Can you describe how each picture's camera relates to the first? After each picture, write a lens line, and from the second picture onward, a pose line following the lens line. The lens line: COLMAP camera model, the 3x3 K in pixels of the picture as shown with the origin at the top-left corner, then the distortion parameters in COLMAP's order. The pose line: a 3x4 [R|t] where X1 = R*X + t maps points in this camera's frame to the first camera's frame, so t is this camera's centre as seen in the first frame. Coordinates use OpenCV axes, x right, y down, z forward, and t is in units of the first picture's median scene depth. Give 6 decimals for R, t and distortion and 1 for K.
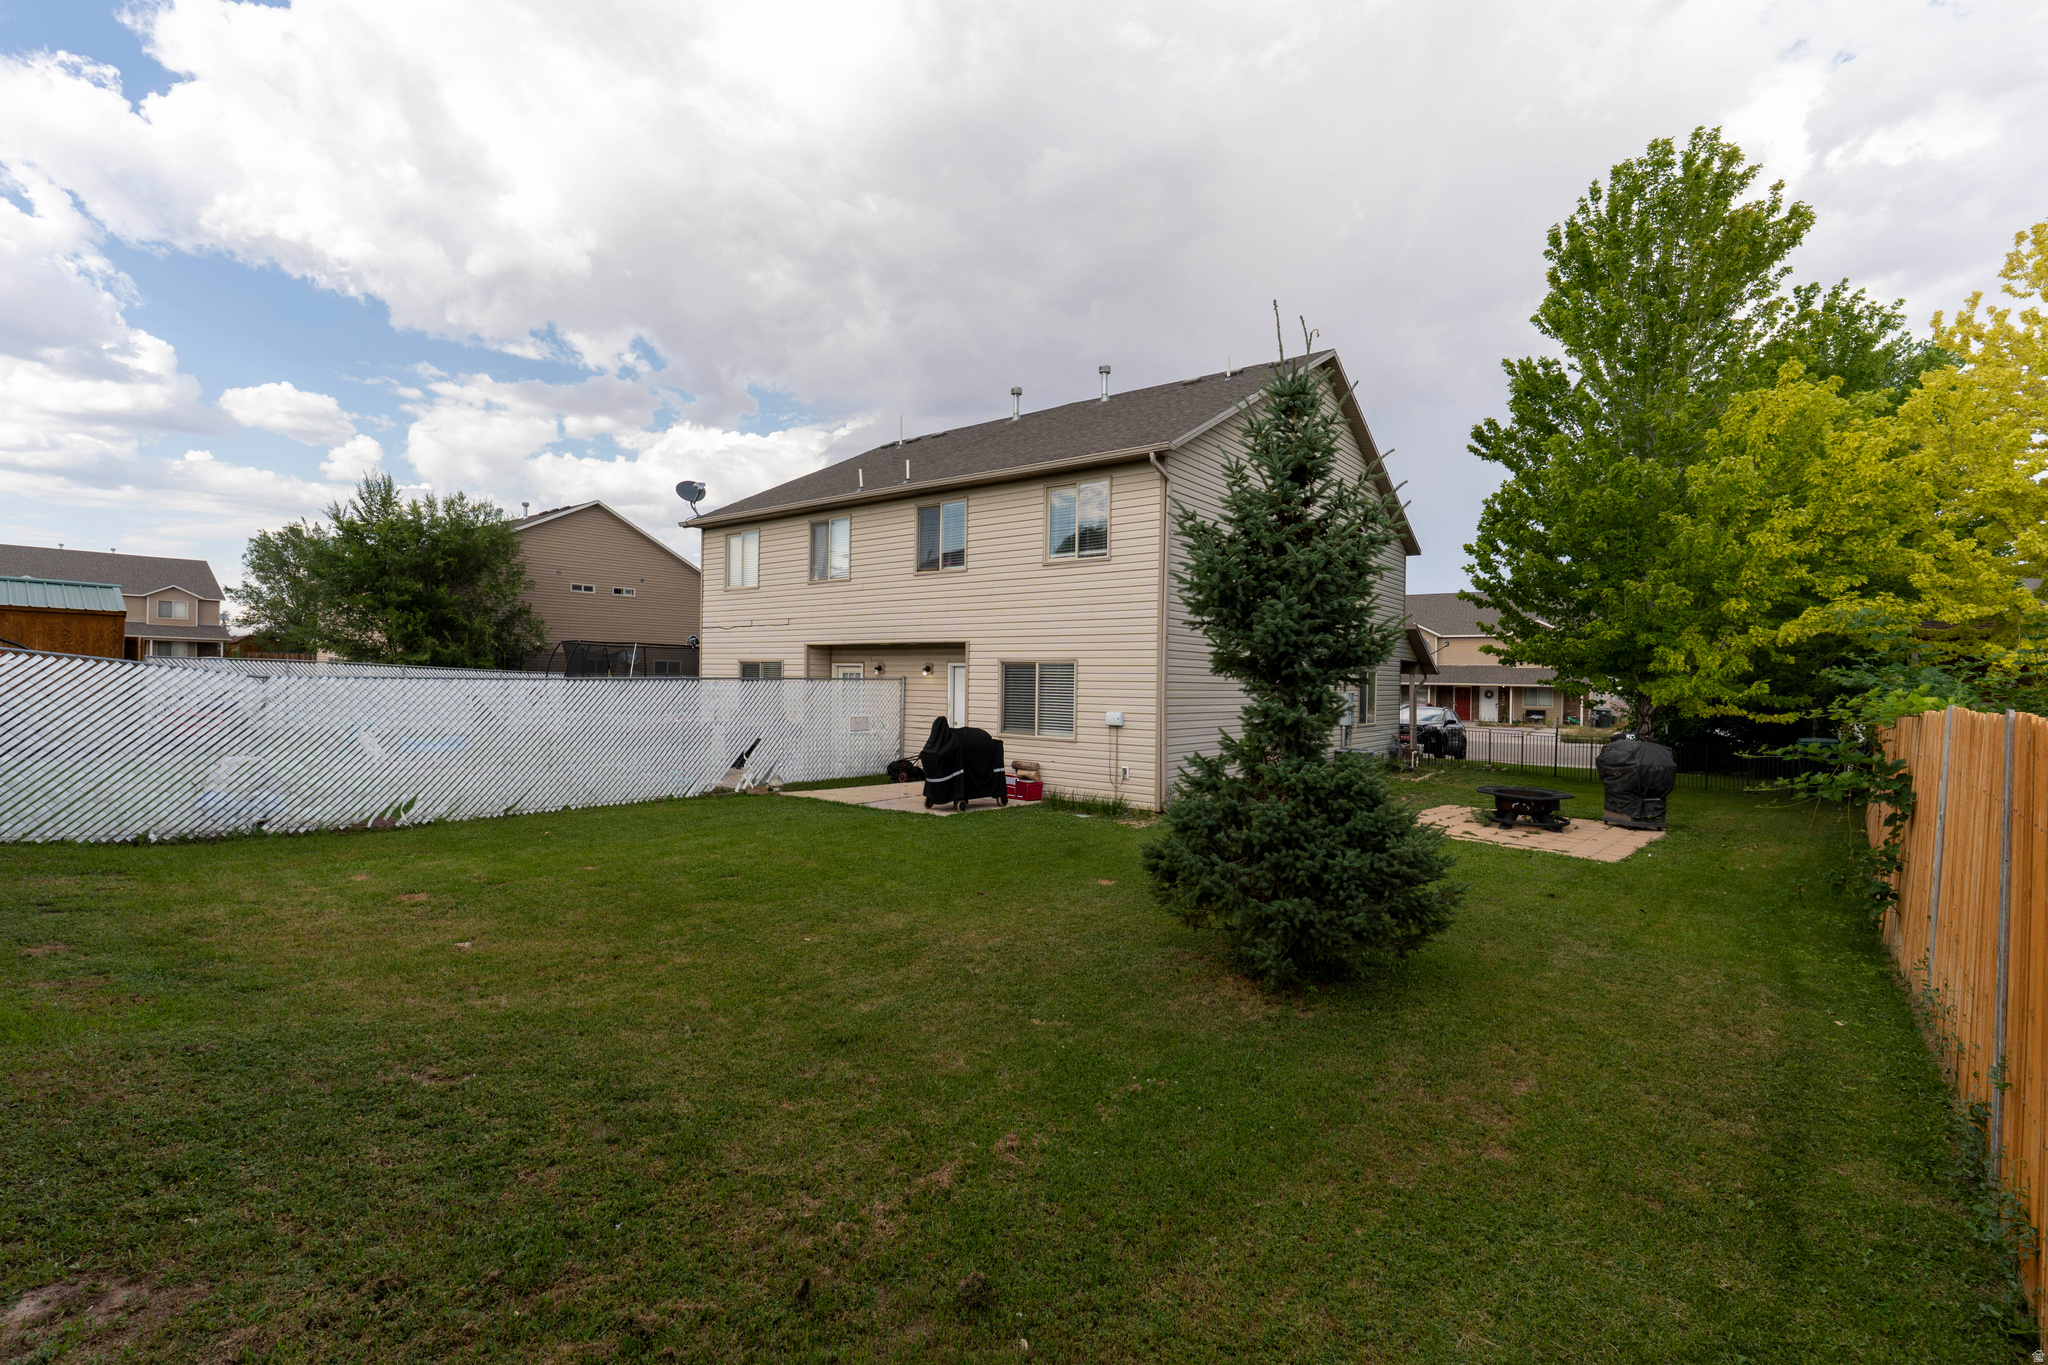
lens RADIAL K [[922.4, 0, 1024.0], [0, 922.4, 682.5], [0, 0, 1]] dist [0.000774, -0.000231]
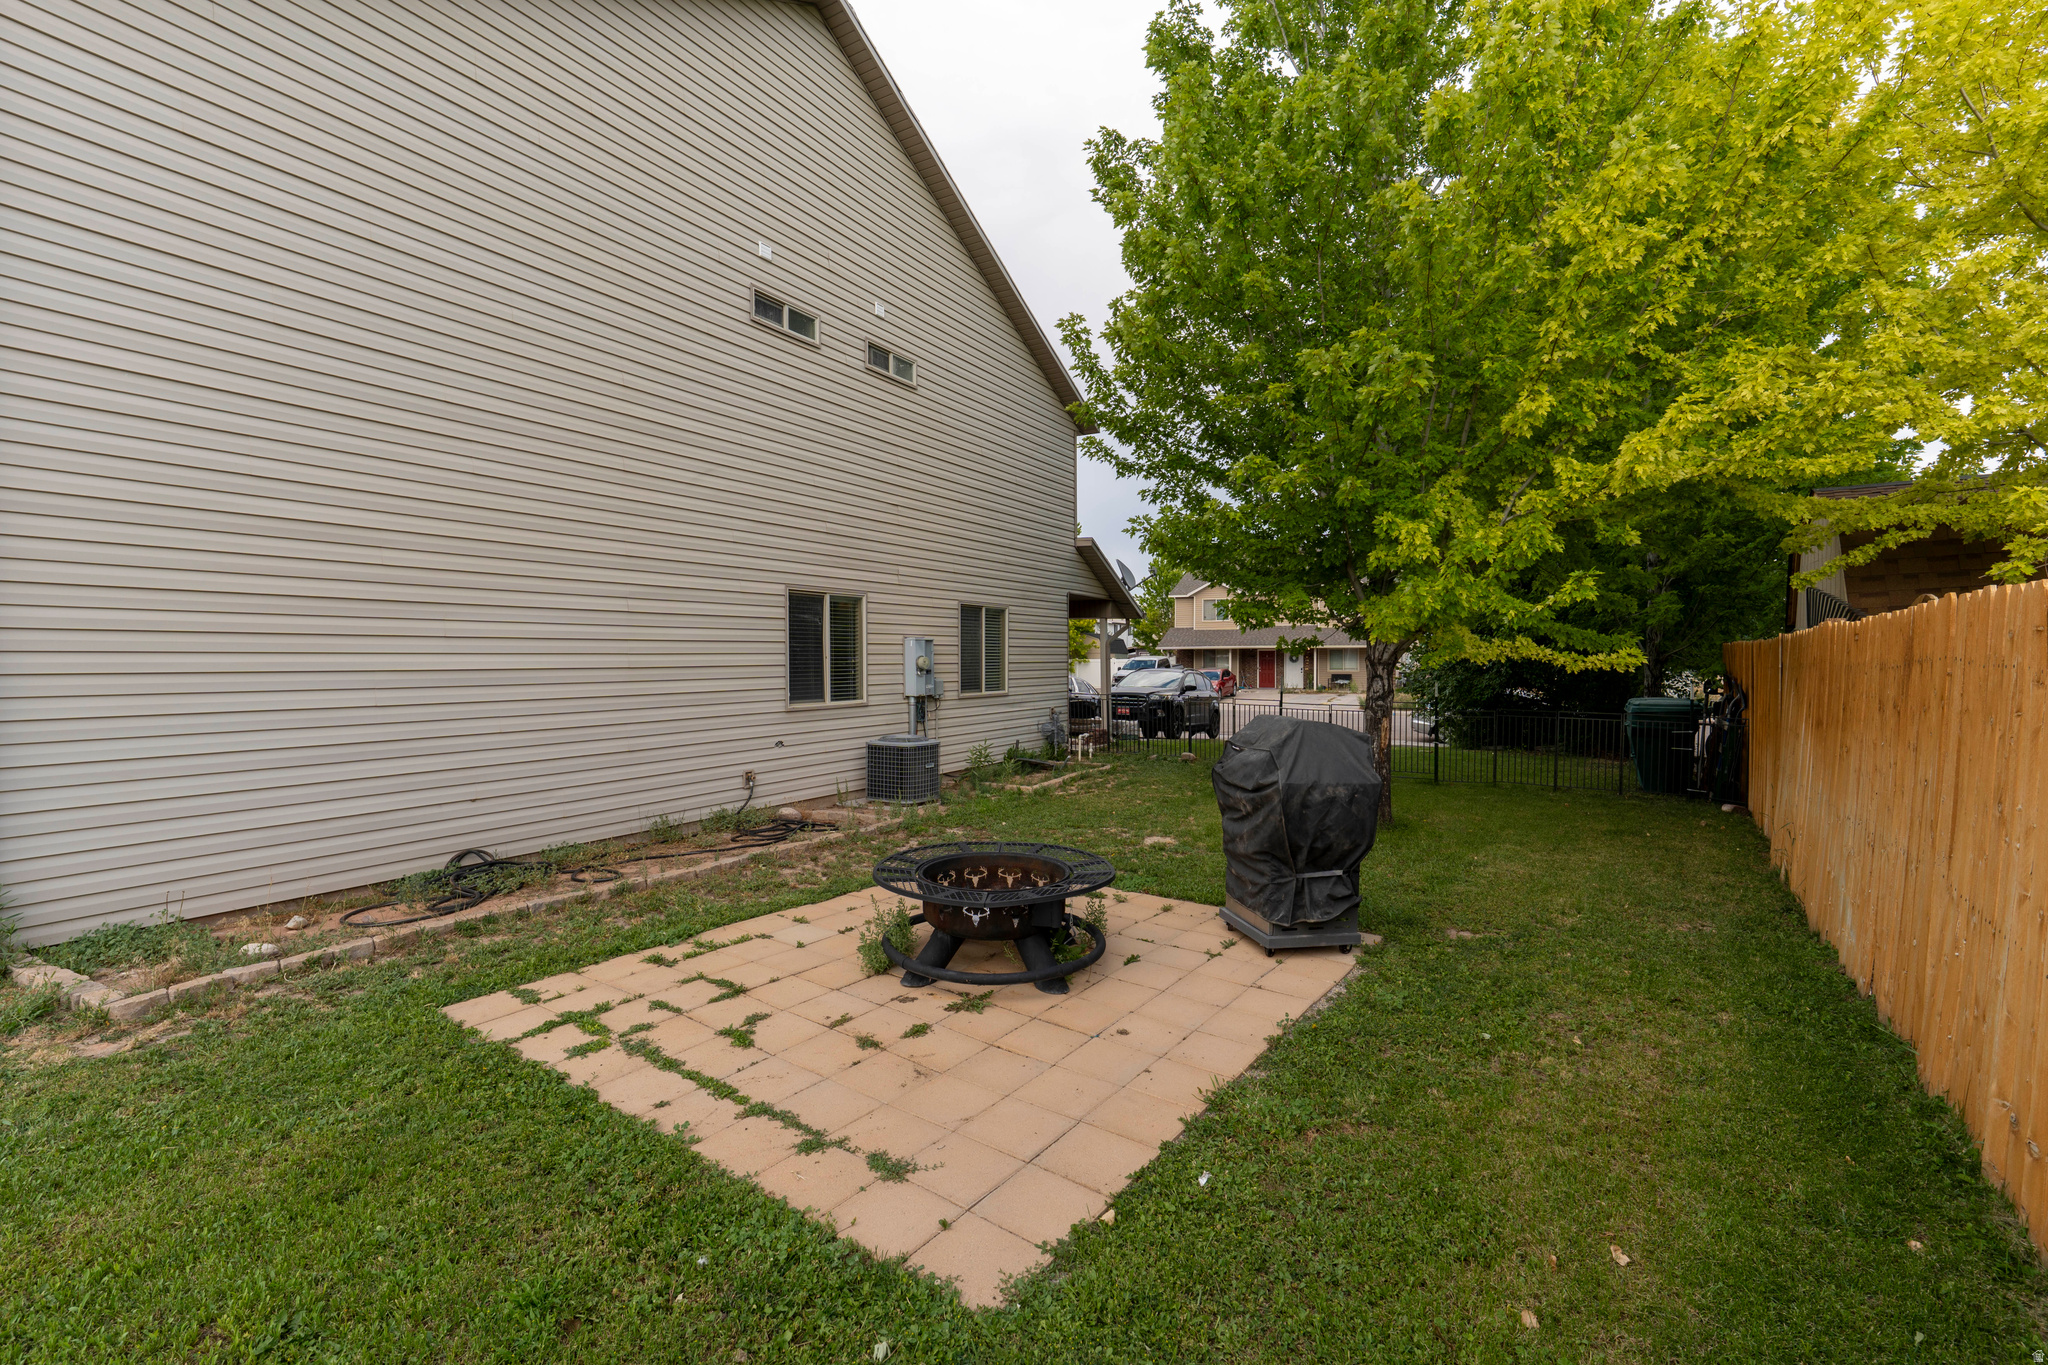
lens RADIAL K [[922.4, 0, 1024.0], [0, 922.4, 682.5], [0, 0, 1]] dist [0.000774, -0.000231]
pose [[0.989024, -0.025608, 0.145521, 0.418679], [0.022163, 0.999436, 0.025246, 0.031040], [-0.146085, -0.021744, 0.989033, 0.536041]]
